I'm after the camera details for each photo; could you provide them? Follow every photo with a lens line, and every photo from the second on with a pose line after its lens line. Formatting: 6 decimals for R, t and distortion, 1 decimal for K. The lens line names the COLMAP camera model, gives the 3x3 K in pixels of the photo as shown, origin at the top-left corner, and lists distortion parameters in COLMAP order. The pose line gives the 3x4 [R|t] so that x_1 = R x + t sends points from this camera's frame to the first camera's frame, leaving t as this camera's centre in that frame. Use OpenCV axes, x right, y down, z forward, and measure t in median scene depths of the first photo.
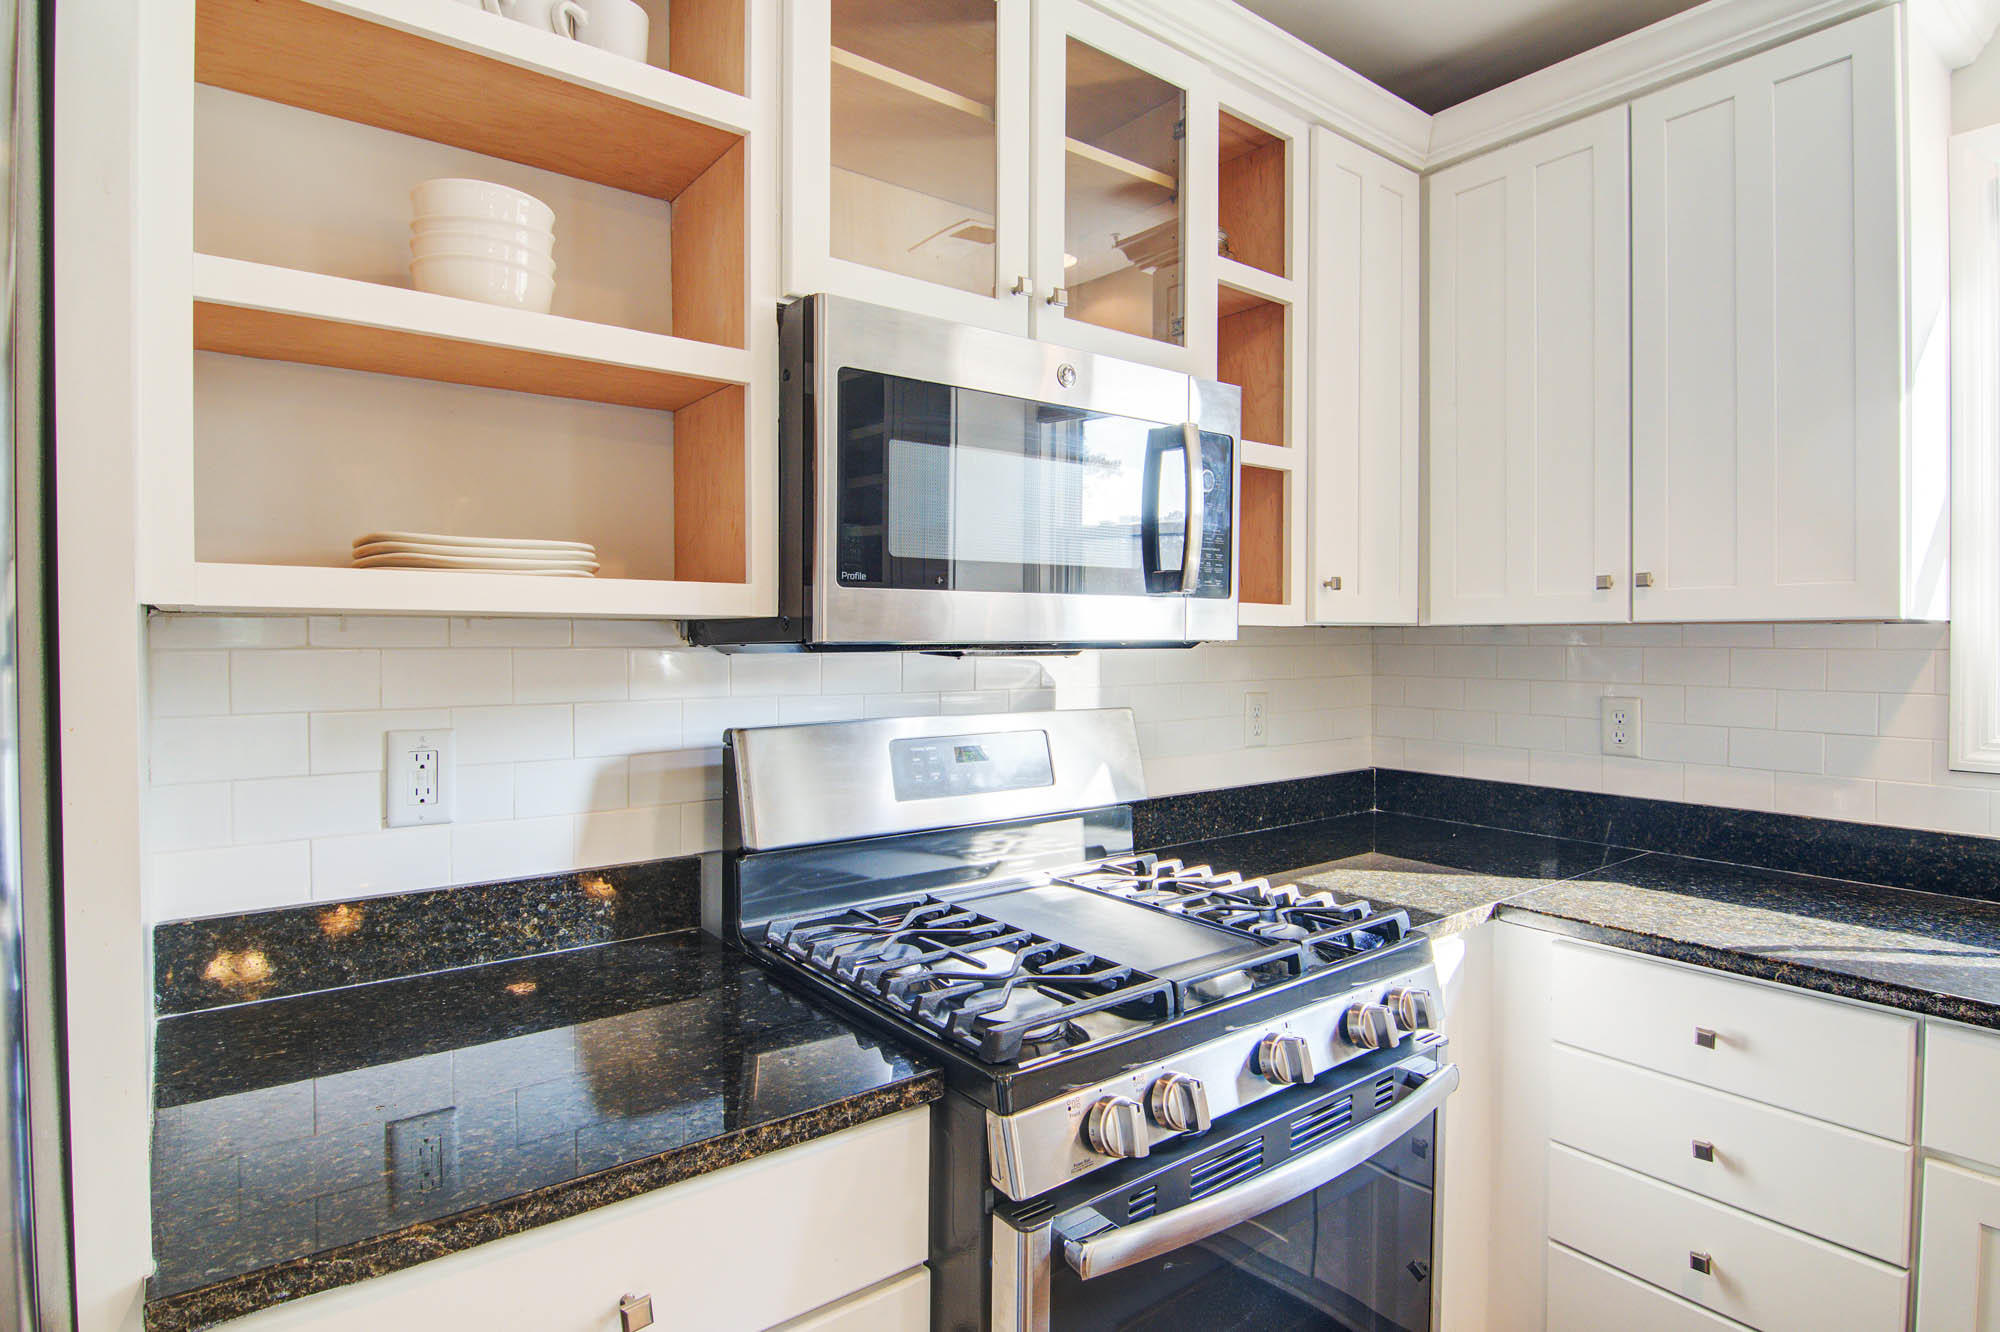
lens RADIAL K [[1054.5, 0, 1004.8], [0, 1054.5, 657.8], [0, 0, 1]] dist [-0.000562, -0.000510]
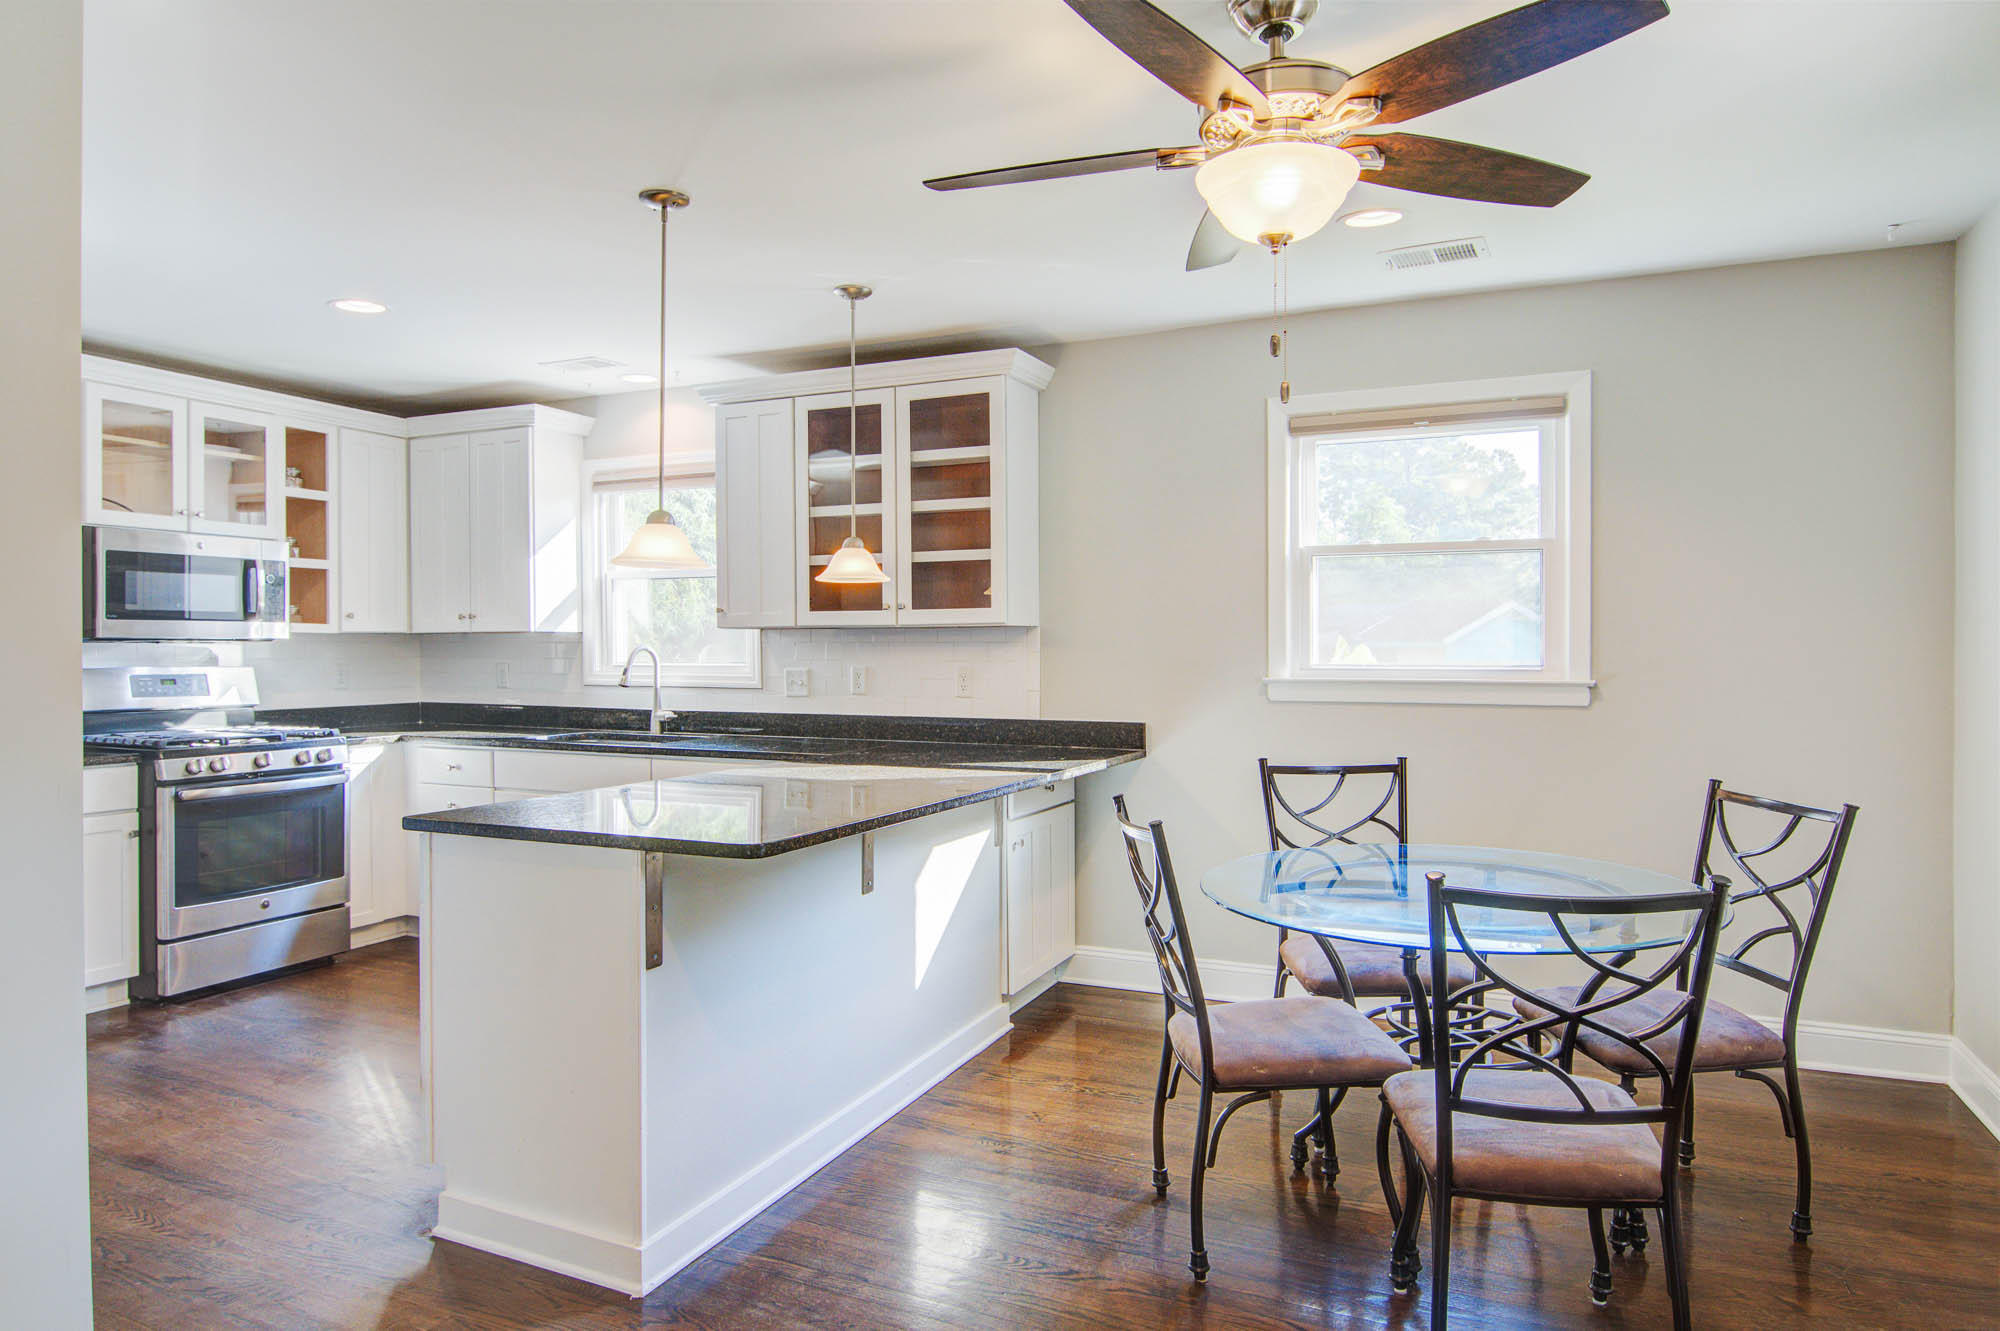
lens RADIAL K [[1221.6, 0, 996.5], [0, 1221.6, 664.6], [0, 0, 1]] dist [-0.003935, -0.007766]
pose [[0.886321, -0.007036, 0.463017, 0.431179], [0.008794, 0.999960, -0.001638, 0.079641], [-0.462987, 0.005523, 0.886348, -2.878069]]
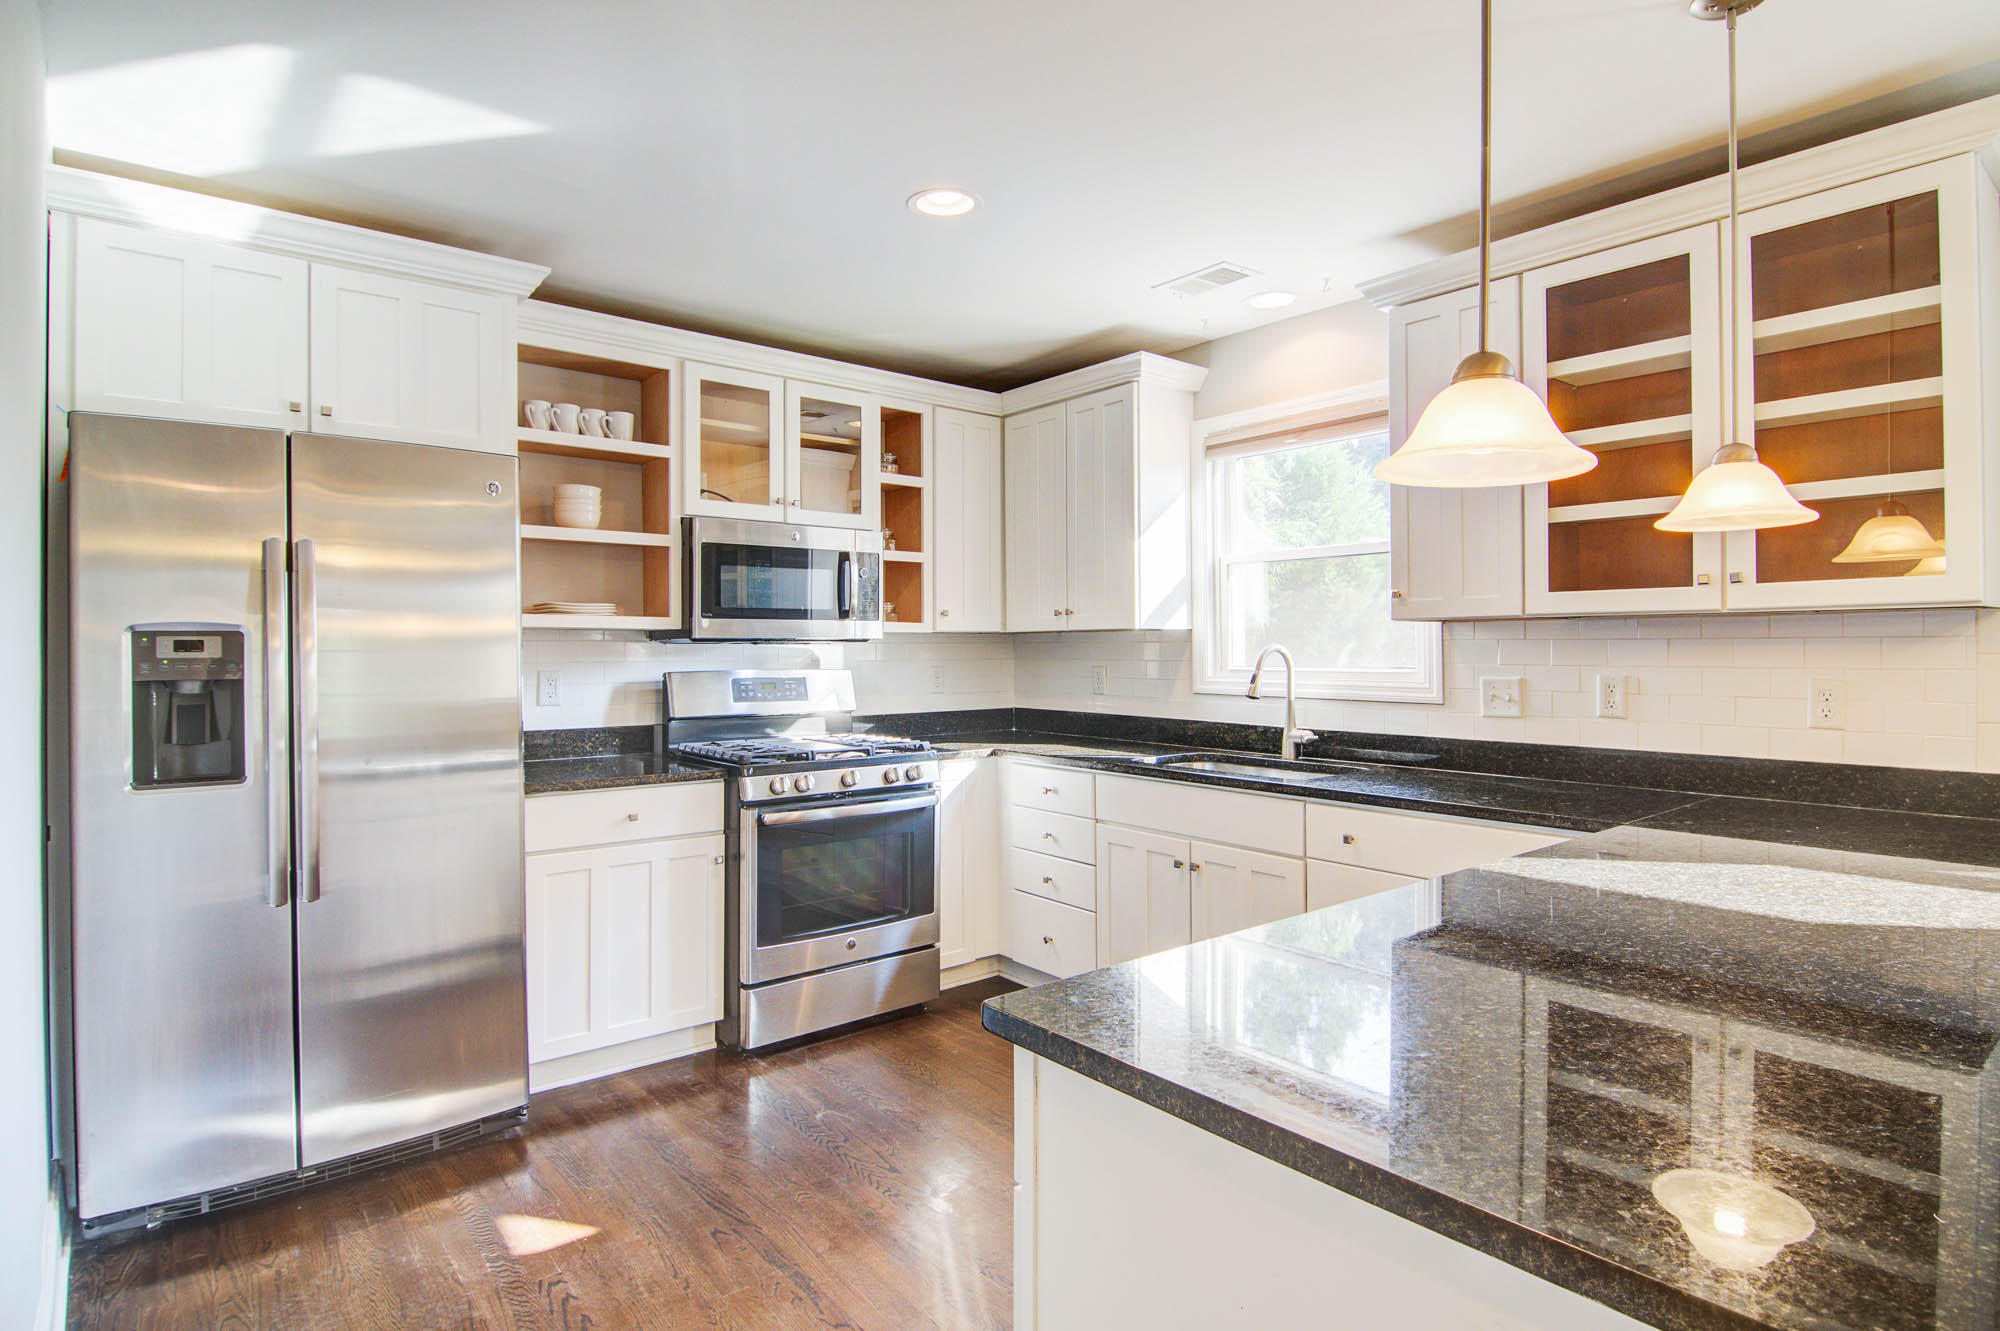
lens RADIAL K [[1054.5, 0, 1007.8], [0, 1054.5, 656.9], [0, 0, 1]] dist [-0.000562, -0.000510]
pose [[0.999383, -0.003171, 0.034984, 0.480534], [0.003523, 0.999944, -0.010002, 0.056780], [-0.034950, 0.010119, 0.999338, -1.586087]]
